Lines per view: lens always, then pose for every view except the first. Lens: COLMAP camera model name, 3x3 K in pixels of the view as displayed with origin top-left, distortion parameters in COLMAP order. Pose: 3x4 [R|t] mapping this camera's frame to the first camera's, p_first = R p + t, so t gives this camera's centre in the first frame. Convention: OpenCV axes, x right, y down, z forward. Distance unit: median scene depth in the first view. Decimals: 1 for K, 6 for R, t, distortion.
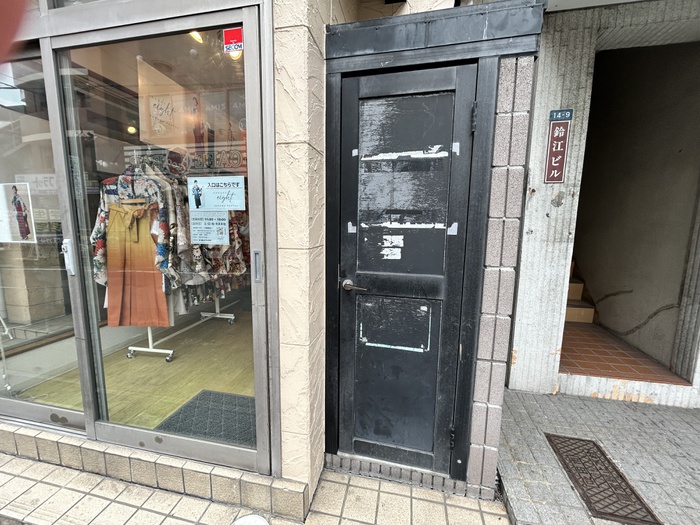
lens RADIAL K [[281.2, 0, 350.0], [0, 281.2, 262.5], [0, 0, 1]] dist [-0.001027, -0.000009]
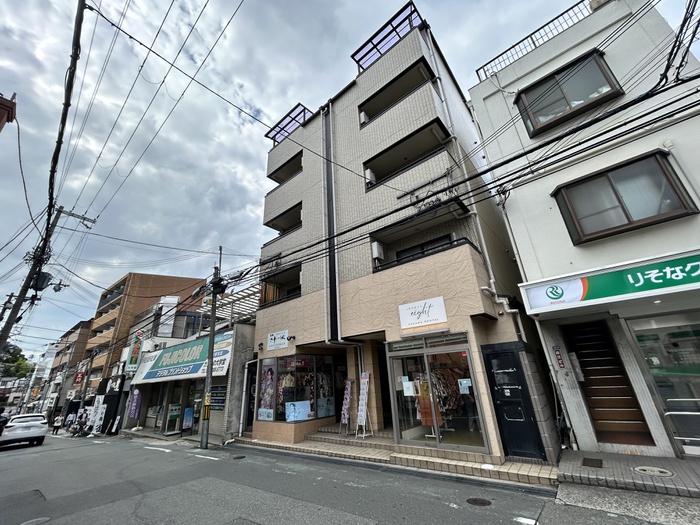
lens RADIAL K [[281.2, 0, 350.0], [0, 281.2, 262.5], [0, 0, 1]] dist [-0.001027, -0.000009]
pose [[0.874614, -0.240139, -0.421168, 0.338393], [0.001942, 0.870441, -0.492270, 0.328992], [0.484815, 0.429728, 0.761766, -4.363419]]
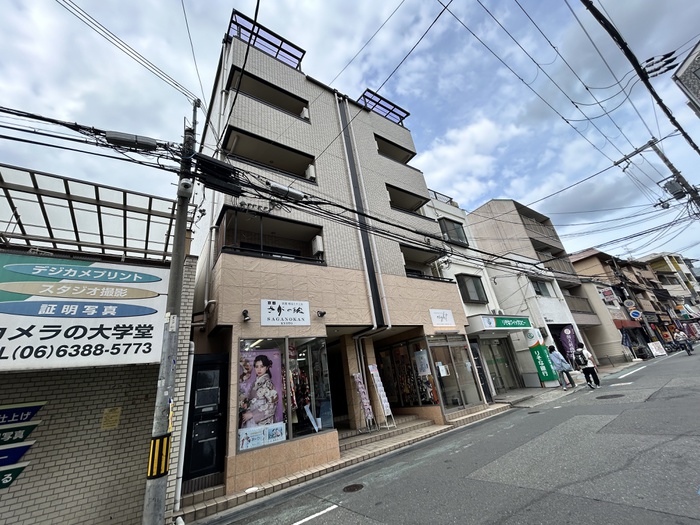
lens RADIAL K [[281.2, 0, 350.0], [0, 281.2, 262.5], [0, 0, 1]] dist [-0.001027, -0.000009]
pose [[0.699858, 0.186748, 0.689437, -8.354466], [0.234186, 0.851874, -0.468473, 0.235178], [-0.674800, 0.489322, 0.552458, -2.435476]]
